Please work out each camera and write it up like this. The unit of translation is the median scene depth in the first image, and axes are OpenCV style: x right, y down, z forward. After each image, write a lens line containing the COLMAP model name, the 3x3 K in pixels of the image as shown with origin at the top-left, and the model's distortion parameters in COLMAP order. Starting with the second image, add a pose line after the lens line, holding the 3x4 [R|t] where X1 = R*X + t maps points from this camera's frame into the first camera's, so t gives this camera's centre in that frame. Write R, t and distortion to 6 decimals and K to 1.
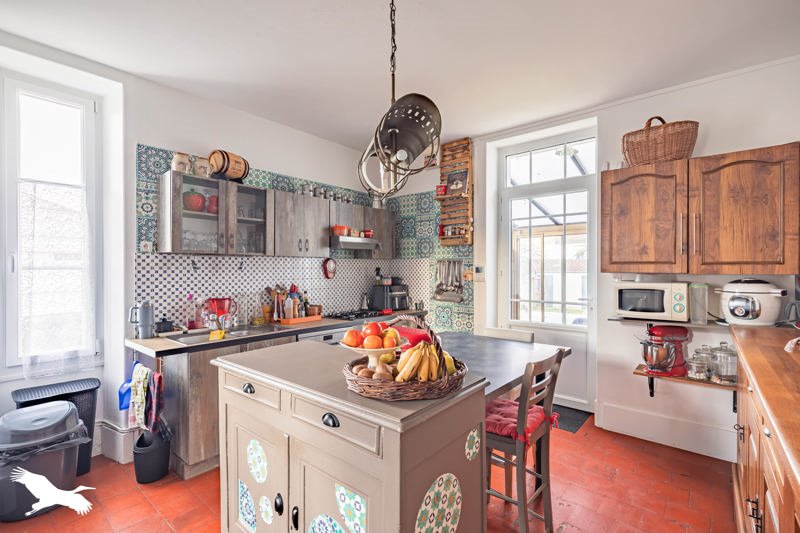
lens RADIAL K [[360.6, 0, 401.0], [0, 360.6, 269.9], [0, 0, 1]] dist [-0.003715, -0.000347]
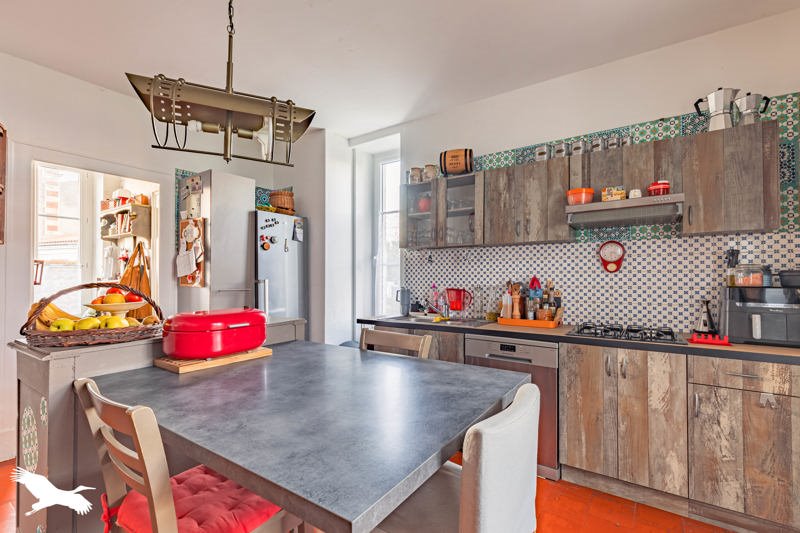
lens RADIAL K [[360.6, 0, 400.4], [0, 360.6, 271.5], [0, 0, 1]] dist [-0.003715, -0.000347]
pose [[0.087621, -0.015643, -0.996031, 0.513217], [0.000058, 0.999877, -0.015698, 0.041382], [0.996154, 0.001318, 0.087611, 0.703714]]
